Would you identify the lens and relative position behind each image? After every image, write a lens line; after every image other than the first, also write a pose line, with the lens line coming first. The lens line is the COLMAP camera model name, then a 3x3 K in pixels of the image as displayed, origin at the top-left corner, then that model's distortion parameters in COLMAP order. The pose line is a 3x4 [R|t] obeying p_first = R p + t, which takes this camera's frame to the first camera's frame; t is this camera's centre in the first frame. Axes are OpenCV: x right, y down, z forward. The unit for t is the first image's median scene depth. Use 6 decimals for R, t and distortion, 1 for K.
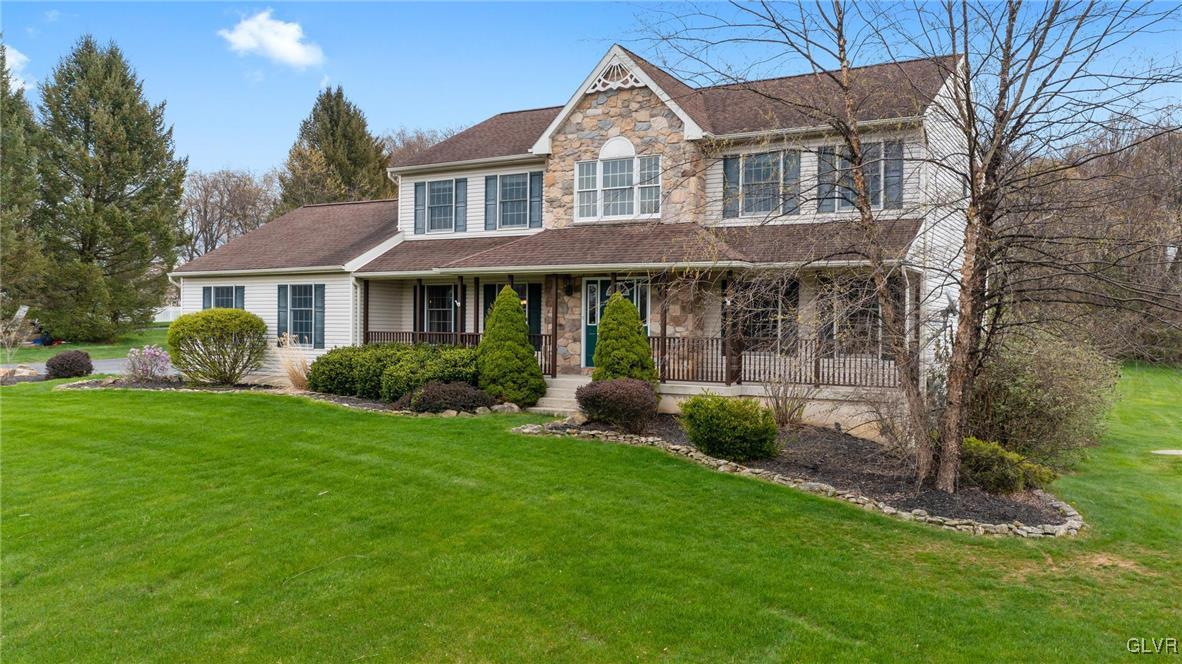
lens RADIAL K [[933.2, 0, 592.2], [0, 933.2, 333.1], [0, 0, 1]] dist [-0.020136, 0.016974]
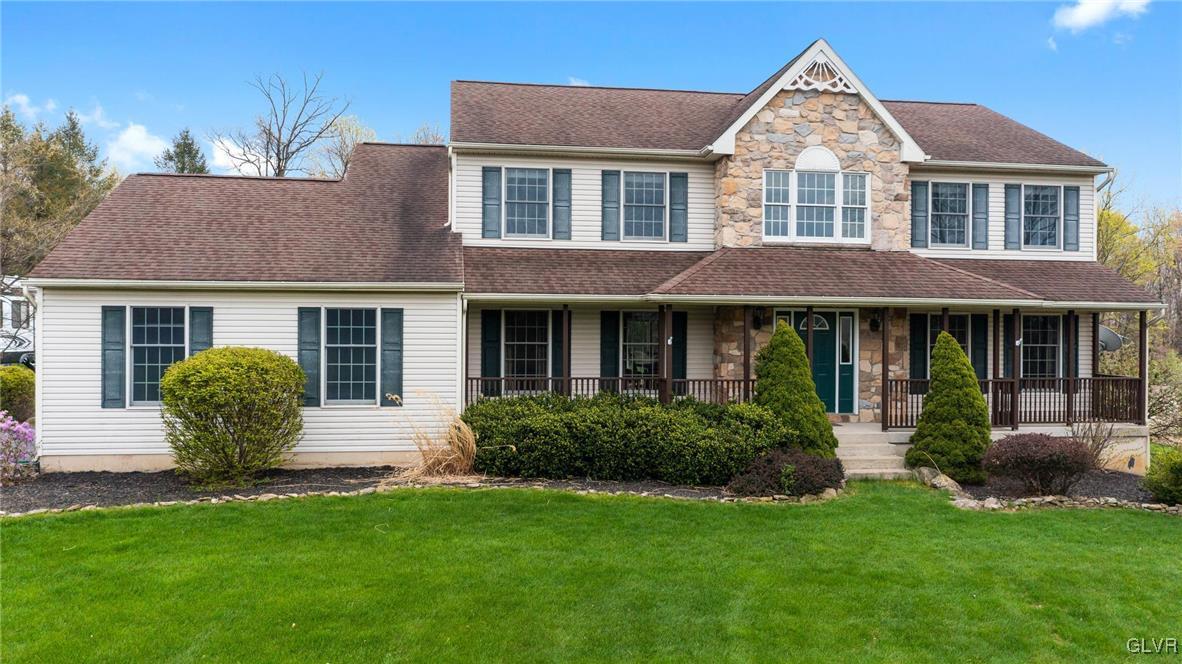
lens RADIAL K [[933.2, 0, 590.9], [0, 933.2, 335.8], [0, 0, 1]] dist [-0.020136, 0.016974]
pose [[0.779580, -0.010298, 0.626218, -0.675948], [0.005756, 0.999940, 0.009278, -0.043748], [-0.626277, -0.003628, 0.779592, 0.455913]]
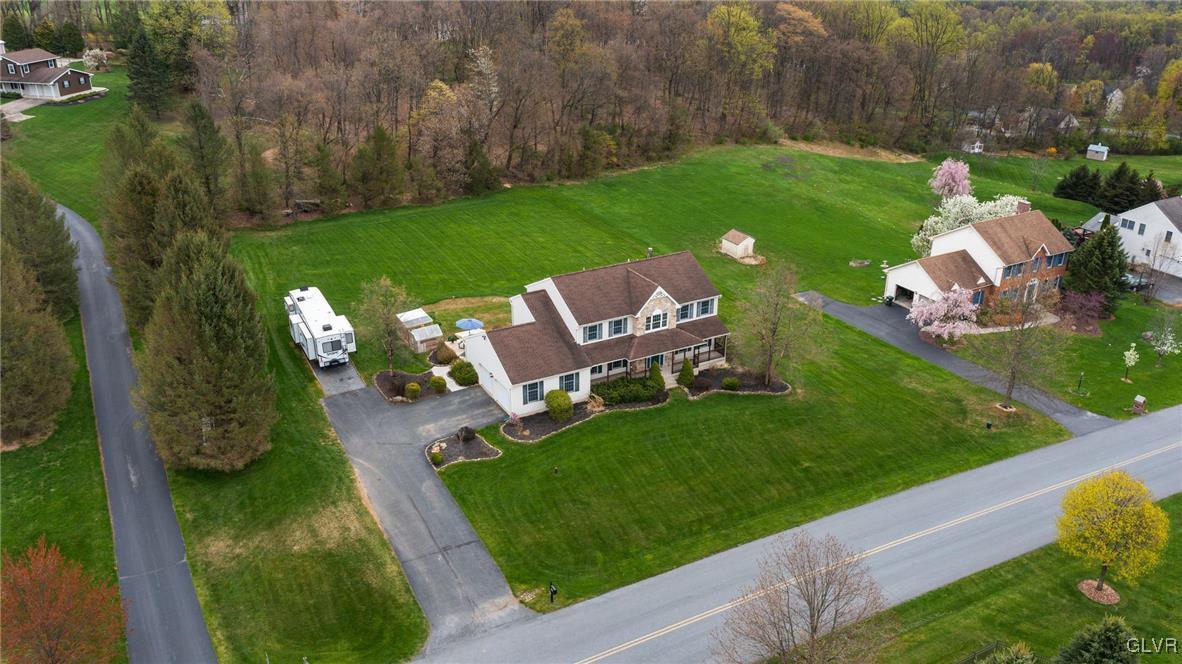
lens RADIAL K [[933.2, 0, 586.5], [0, 933.2, 333.6], [0, 0, 1]] dist [-0.020136, 0.016974]
pose [[0.516020, -0.359726, 0.777381, -2.920112], [0.006871, 0.909253, 0.416187, -1.610835], [-0.856549, -0.209419, 0.471665, -0.474577]]
